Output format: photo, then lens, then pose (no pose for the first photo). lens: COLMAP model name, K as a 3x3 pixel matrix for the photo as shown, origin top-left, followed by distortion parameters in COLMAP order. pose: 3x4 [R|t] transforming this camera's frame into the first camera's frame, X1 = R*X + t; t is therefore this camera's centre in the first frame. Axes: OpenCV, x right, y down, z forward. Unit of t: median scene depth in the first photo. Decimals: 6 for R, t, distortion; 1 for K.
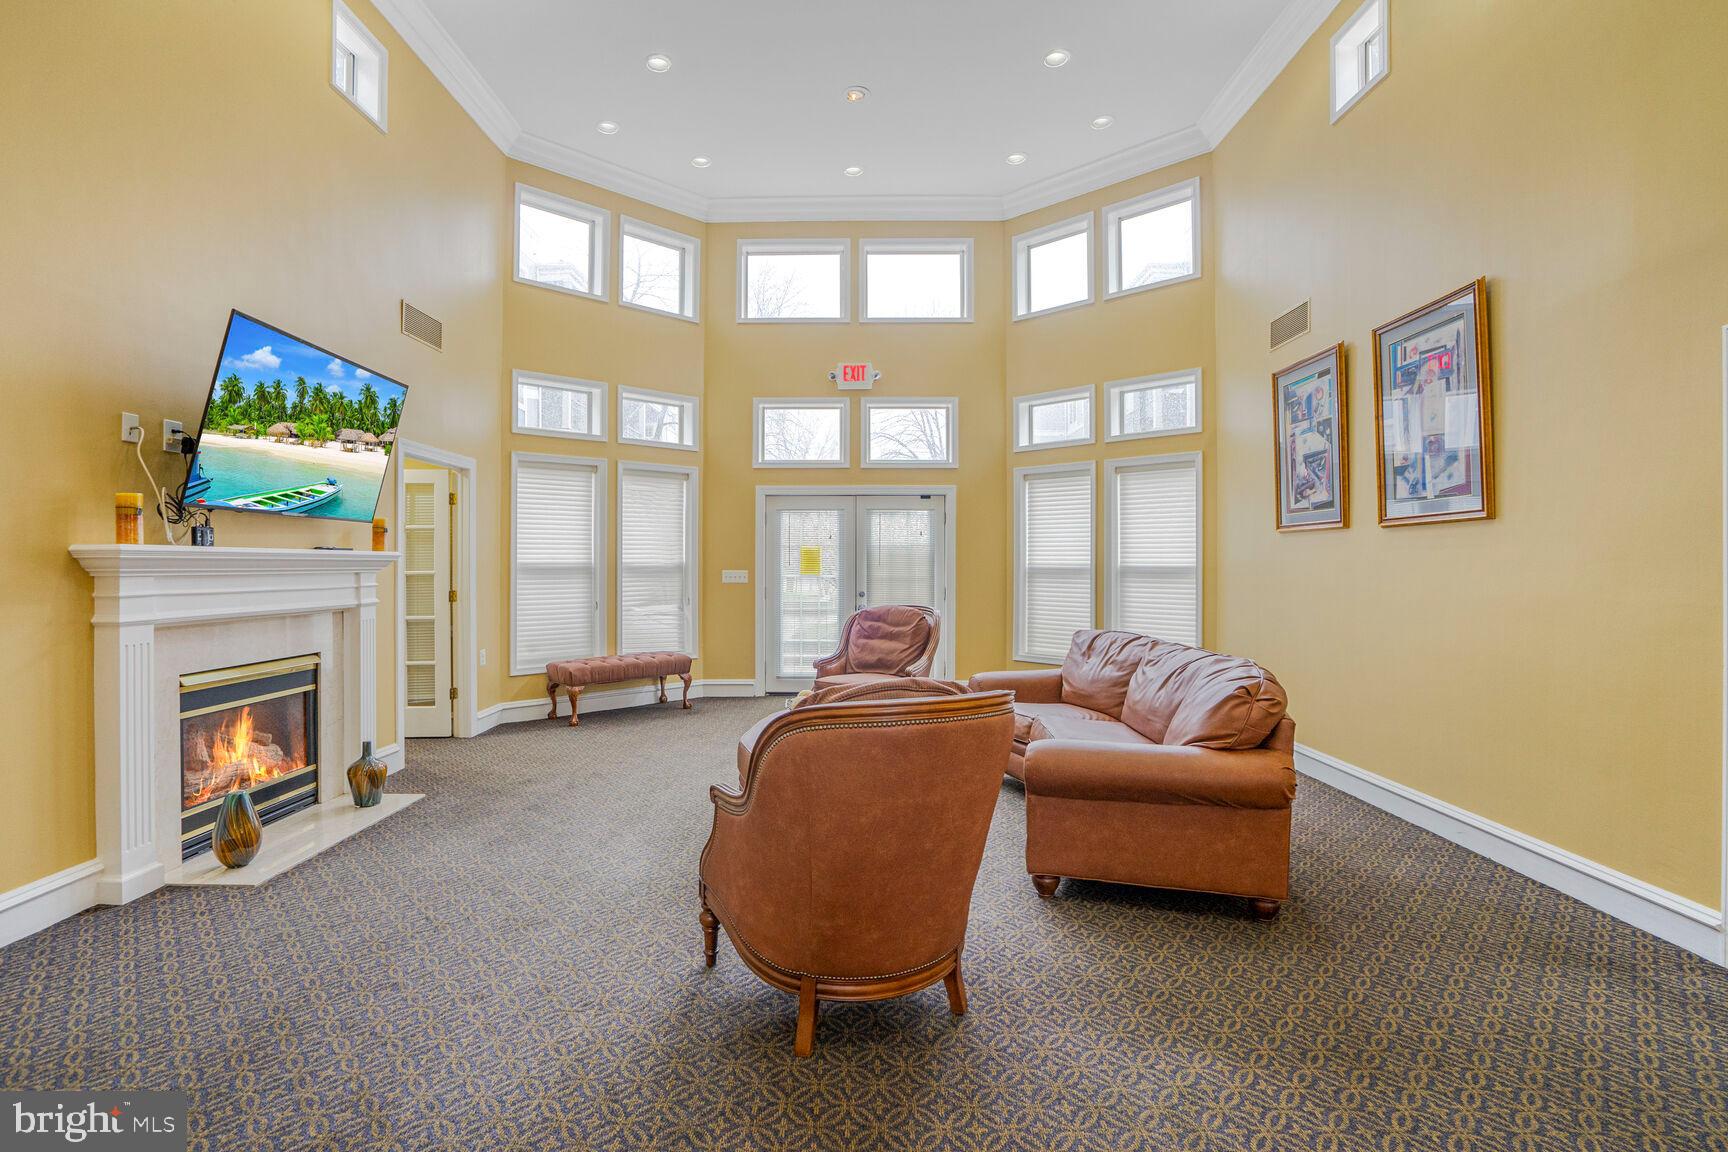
lens RADIAL K [[802.5, 0, 872.3], [0, 802.5, 562.9], [0, 0, 1]] dist [-0.035801, 0.013148]
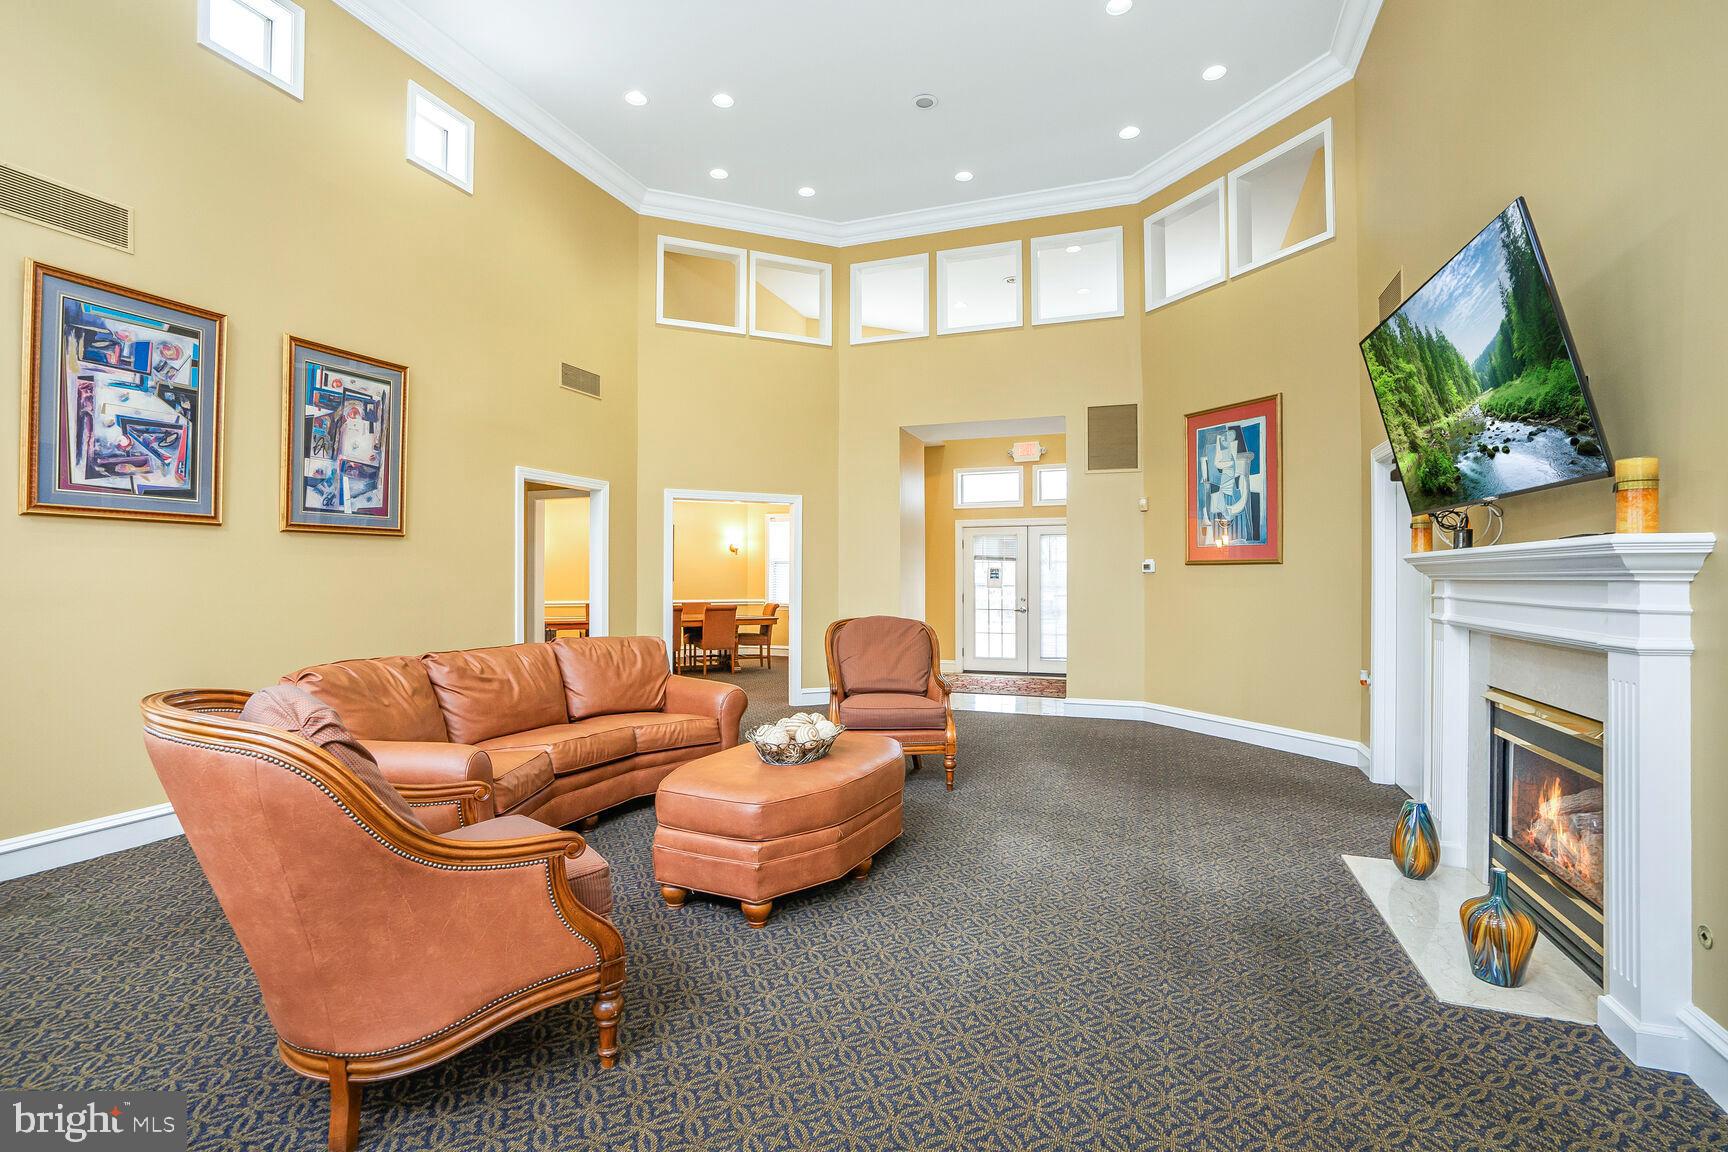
lens RADIAL K [[802.5, 0, 865.9], [0, 802.5, 571.9], [0, 0, 1]] dist [-0.035801, 0.013148]
pose [[-0.935301, -0.009027, 0.353737, -0.301963], [-0.011234, 0.999928, -0.004185, 0.002623], [-0.353674, -0.007888, -0.935336, 1.215603]]
